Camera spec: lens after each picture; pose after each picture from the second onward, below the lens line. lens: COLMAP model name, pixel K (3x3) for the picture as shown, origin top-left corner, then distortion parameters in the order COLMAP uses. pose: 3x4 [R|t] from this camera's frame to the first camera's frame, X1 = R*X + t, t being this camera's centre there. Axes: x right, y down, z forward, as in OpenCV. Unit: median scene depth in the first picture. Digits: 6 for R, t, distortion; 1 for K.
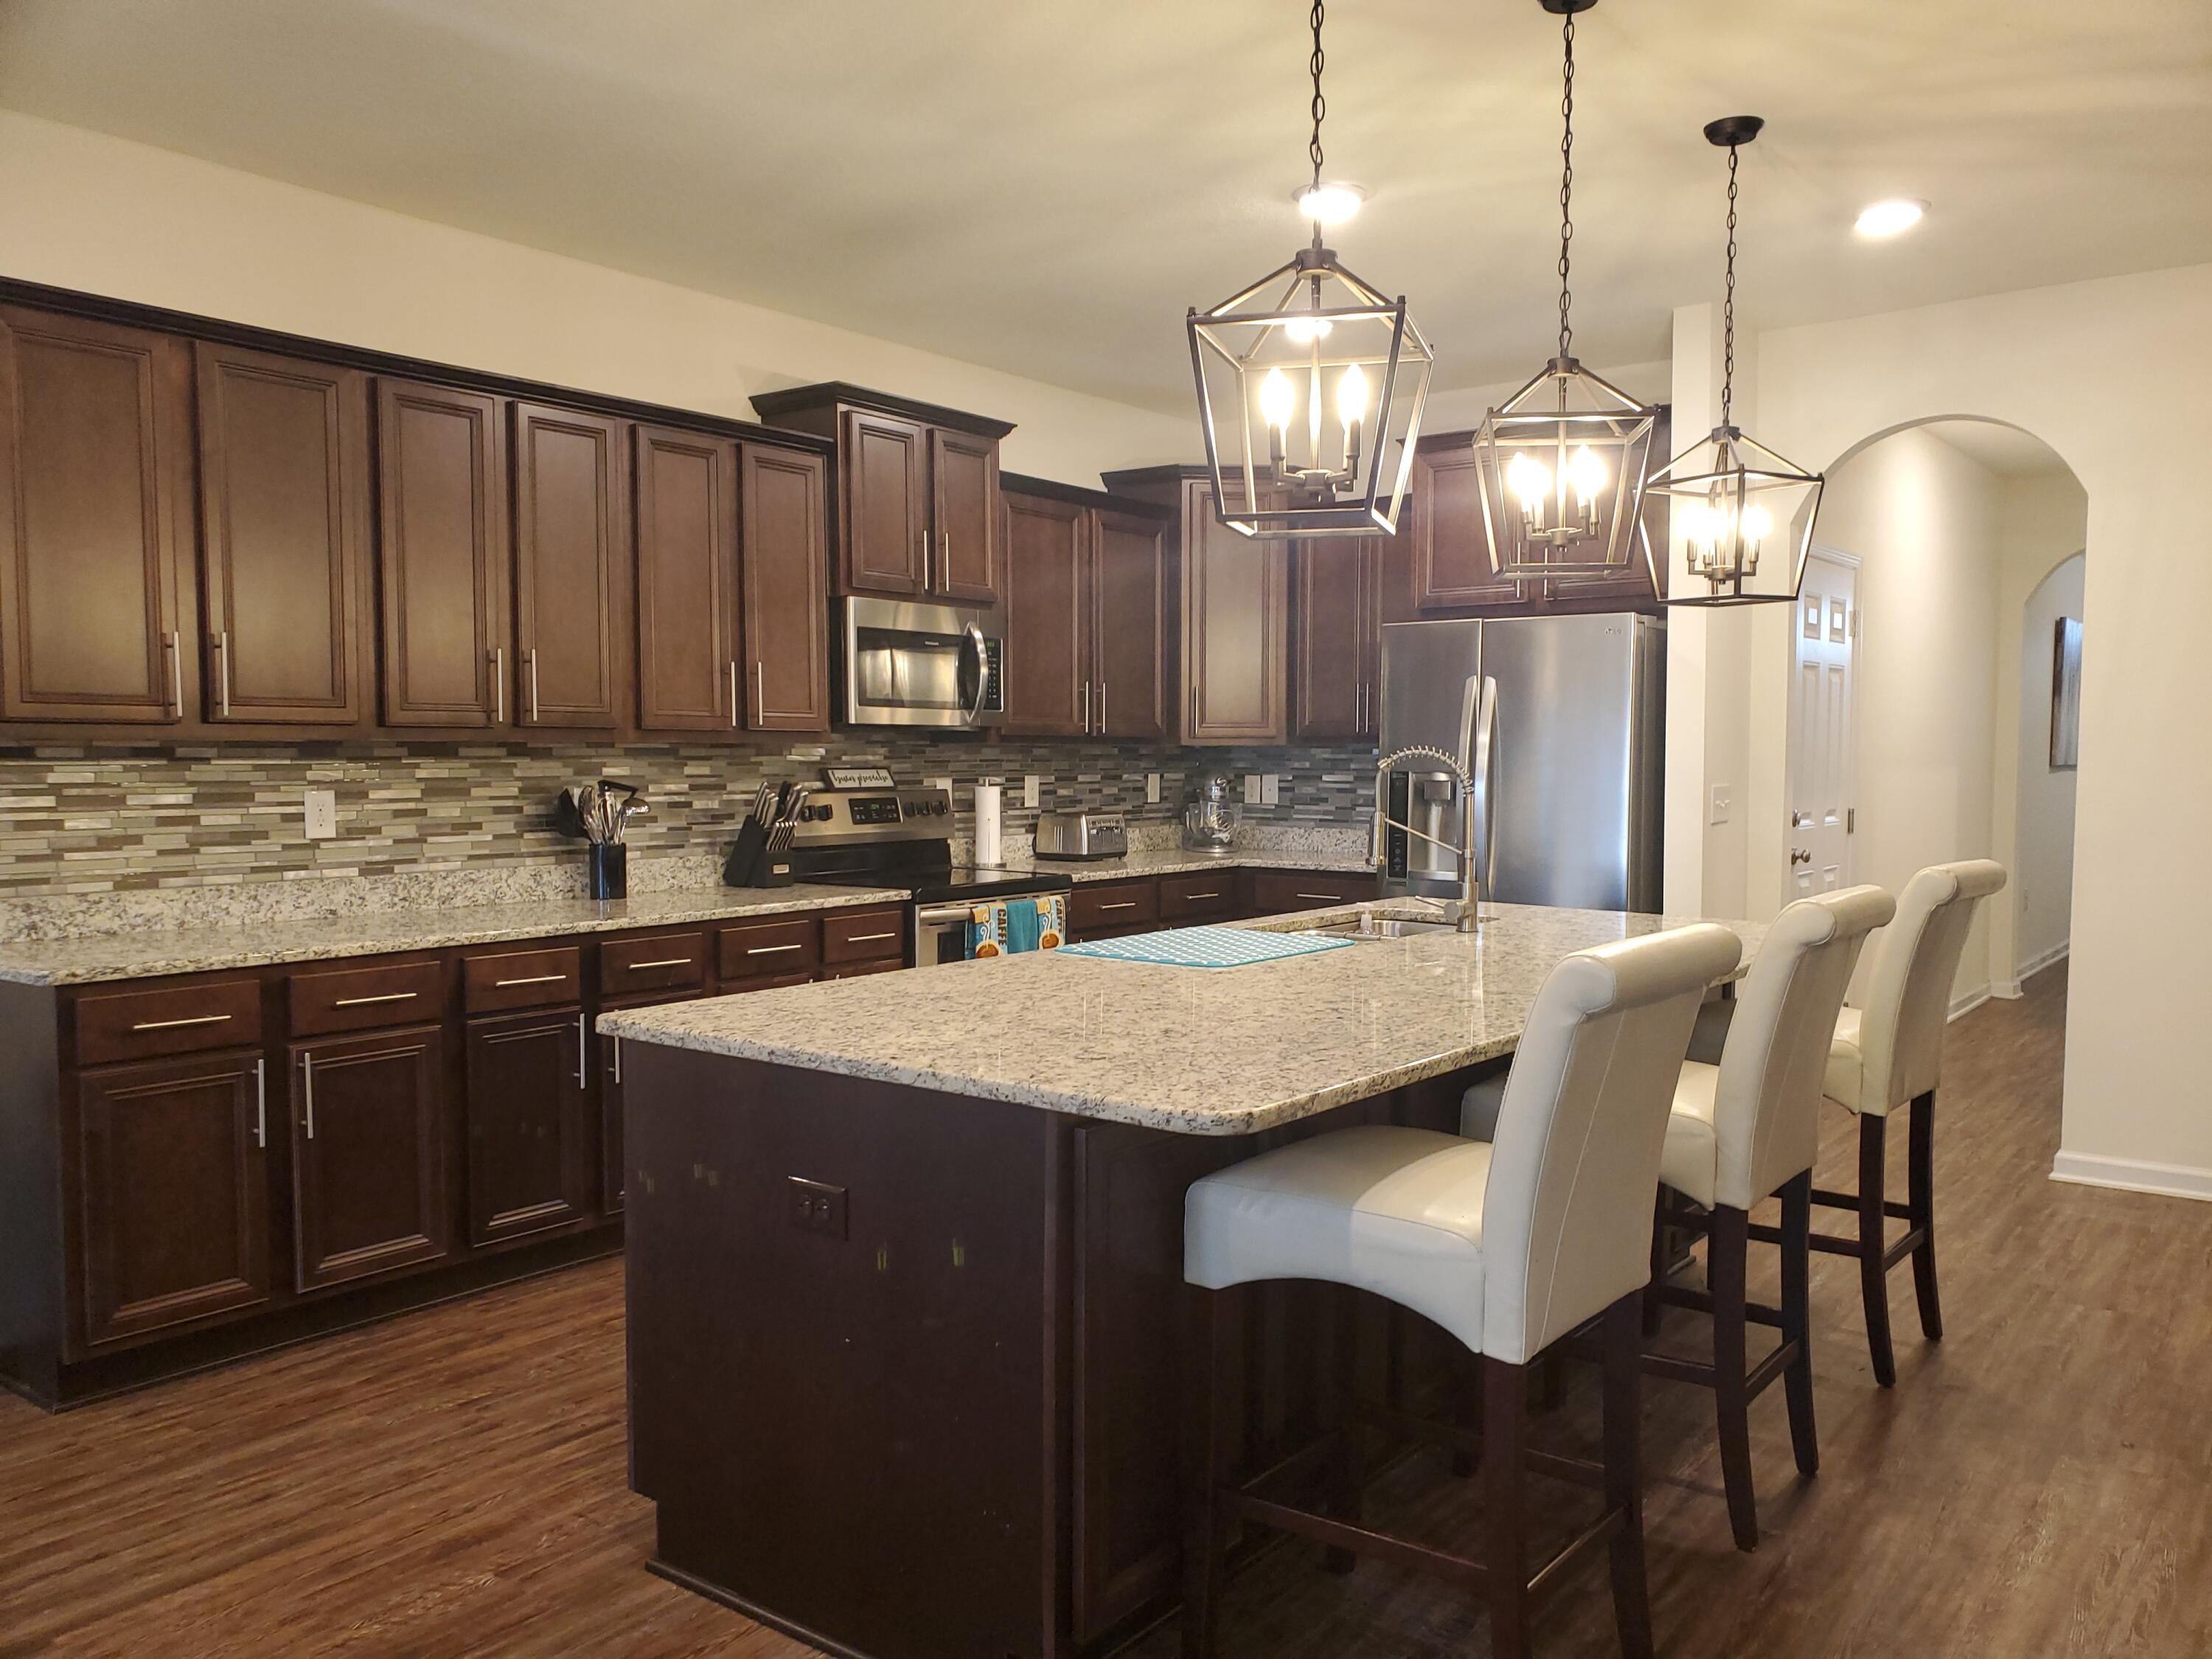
lens RADIAL K [[1726.8, 0, 1106.0], [0, 1726.8, 845.7], [0, 0, 1]] dist [0.041801, -0.009393]
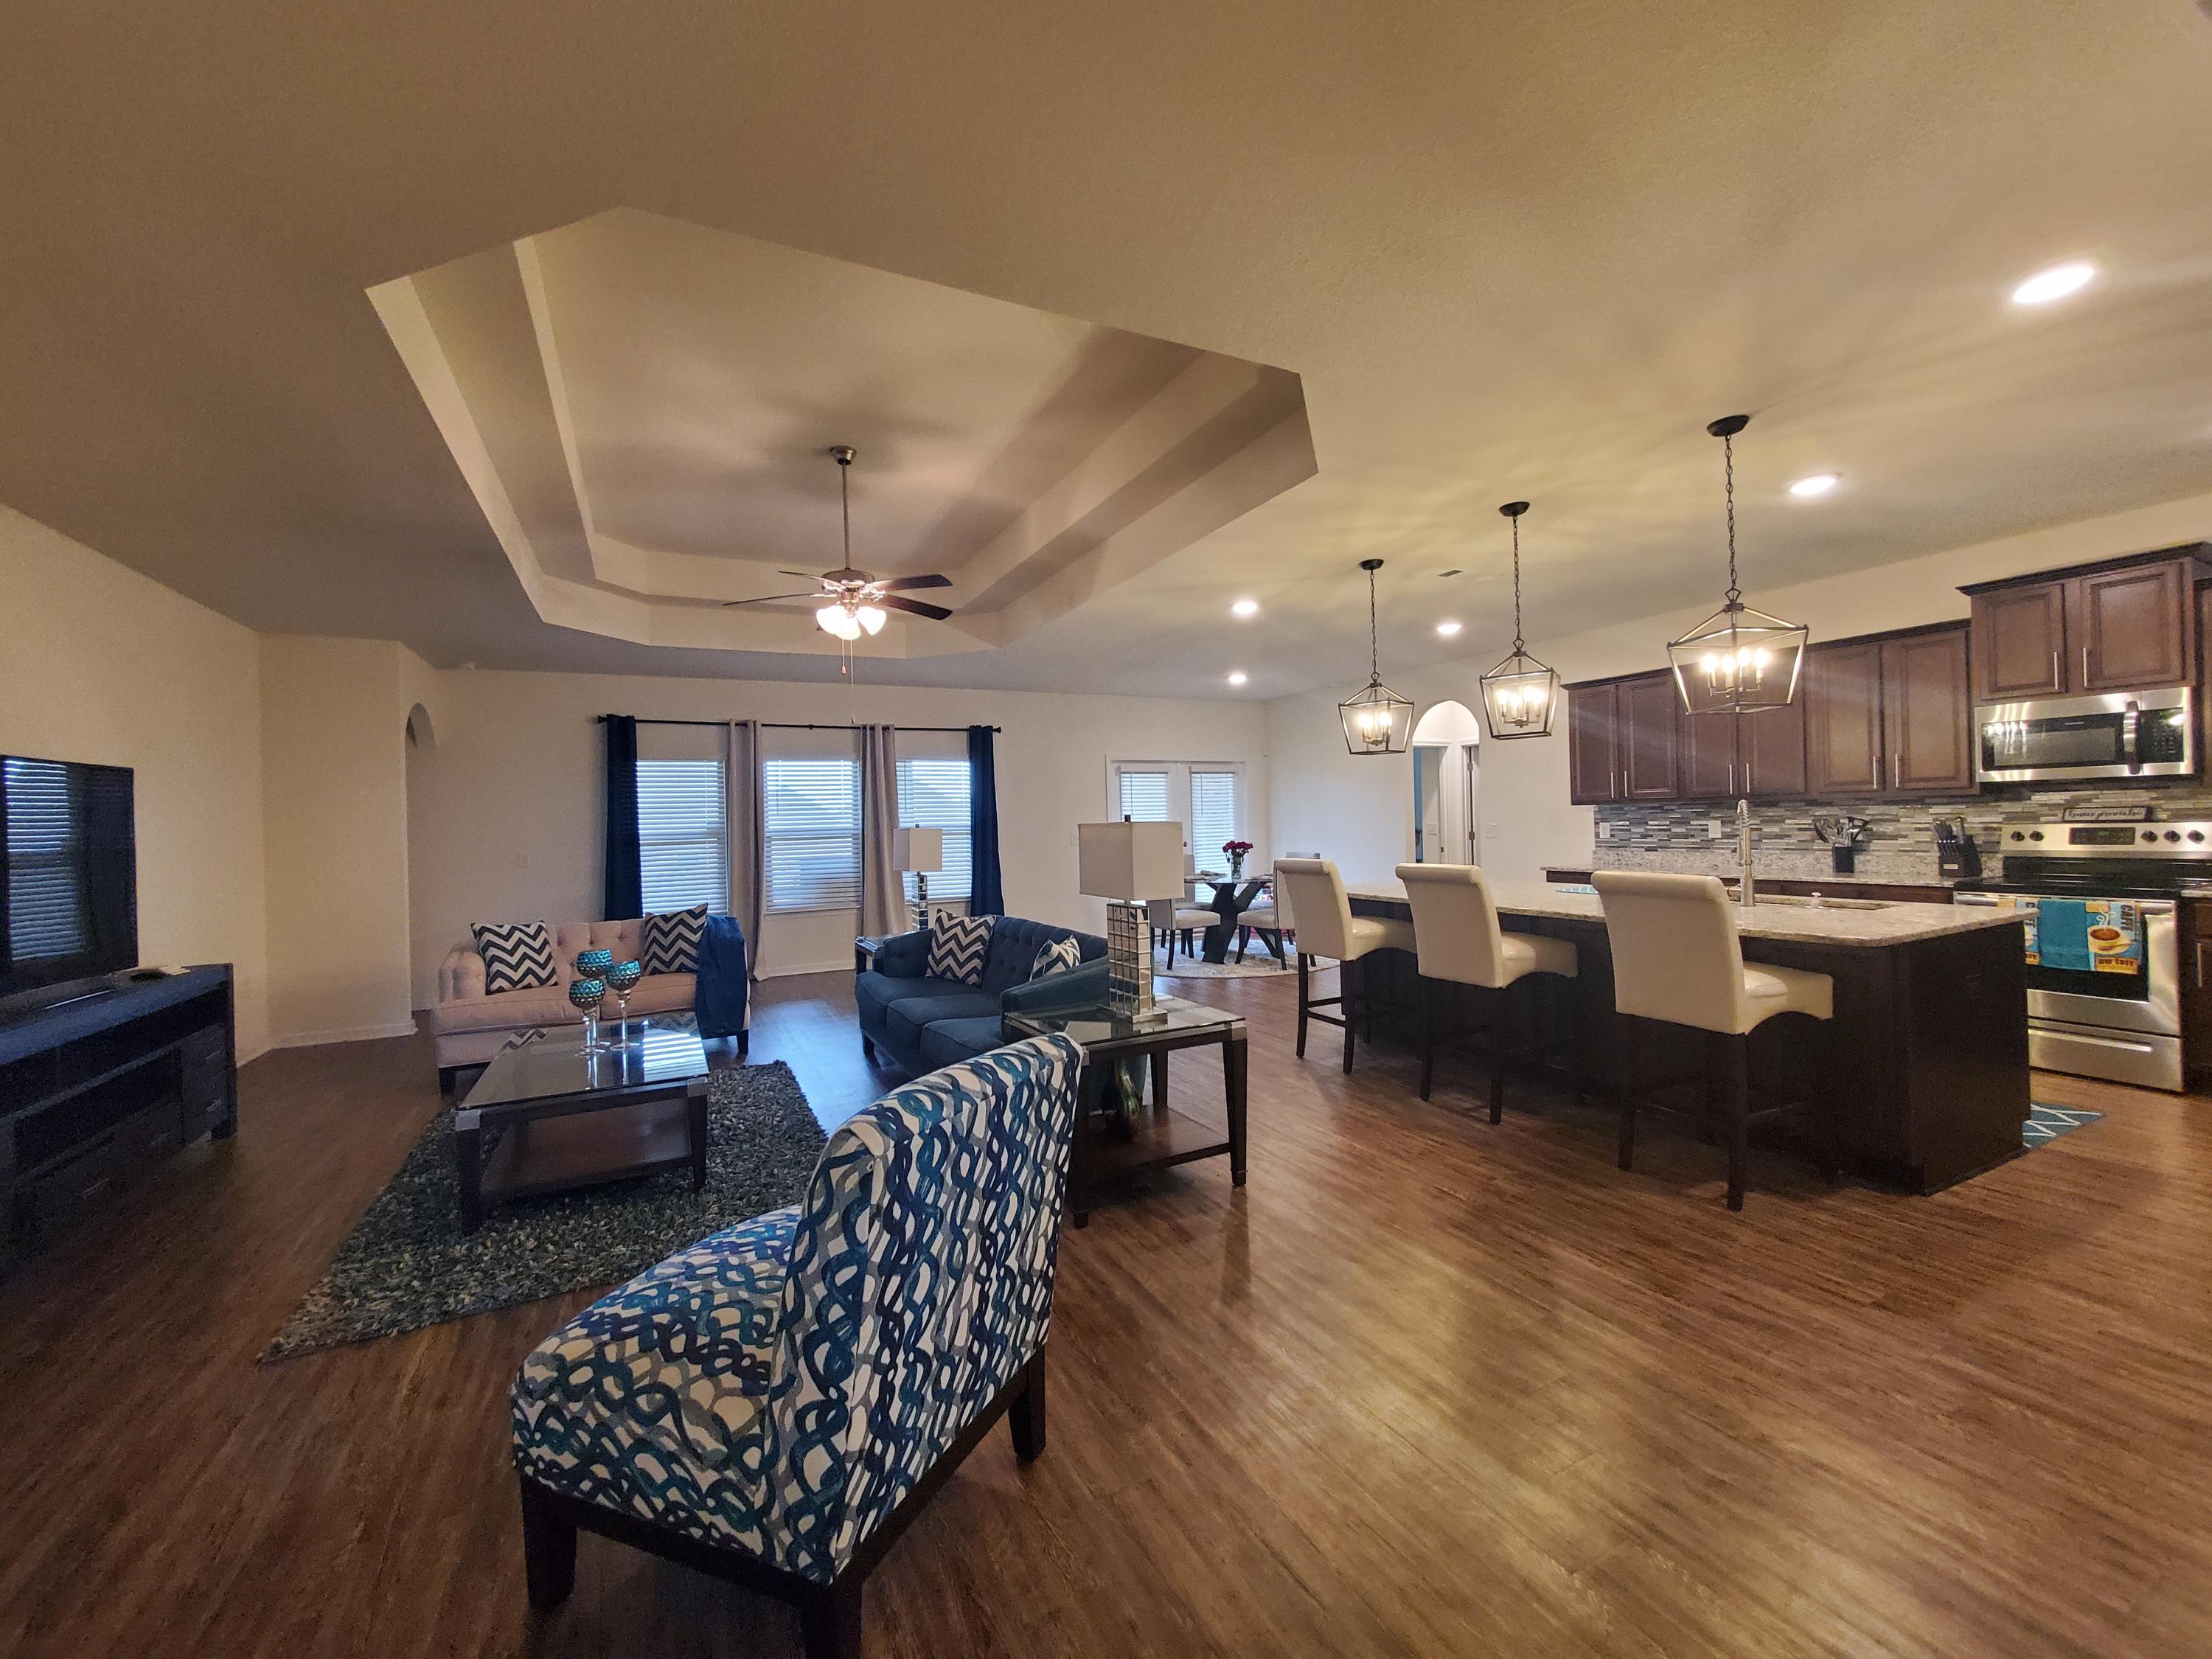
lens RADIAL K [[876.0, 0, 1098.7], [0, 876.0, 815.8], [0, 0, 1]] dist [0.000629, -0.001915]
pose [[-0.426260, 0.015937, -0.904460, 1.170148], [-0.014758, 0.999589, 0.024569, -0.056840], [0.904480, 0.023821, -0.425850, 0.694493]]
